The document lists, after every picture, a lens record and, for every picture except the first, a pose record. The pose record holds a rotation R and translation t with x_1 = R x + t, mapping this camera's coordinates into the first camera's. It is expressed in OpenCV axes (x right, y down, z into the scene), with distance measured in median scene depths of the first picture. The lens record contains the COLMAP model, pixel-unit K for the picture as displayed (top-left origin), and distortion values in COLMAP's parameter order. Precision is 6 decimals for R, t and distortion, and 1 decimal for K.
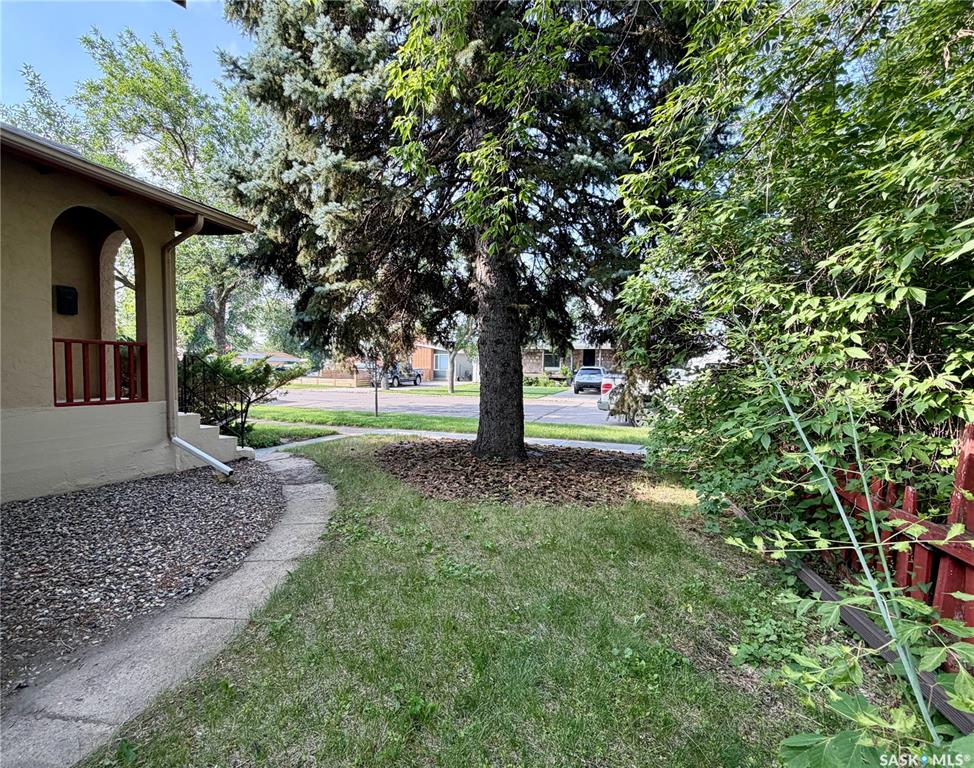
lens RADIAL K [[430.8, 0, 487.0], [0, 430.8, 384.0], [0, 0, 1]] dist [-0.000784, -0.000215]
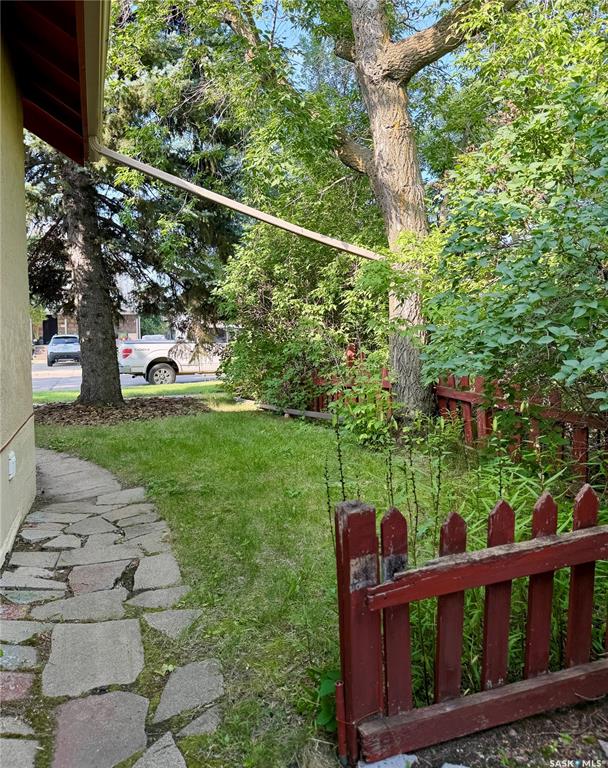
lens RADIAL K [[575.7, 0, 304.0], [0, 575.7, 384.0], [0, 0, 1]] dist [0.000523, 0.000089]
pose [[0.707100, -0.087335, 0.701699, -2.151381], [0.057120, 0.996155, 0.066424, 0.079560], [-0.704802, -0.006888, 0.709370, -1.841058]]
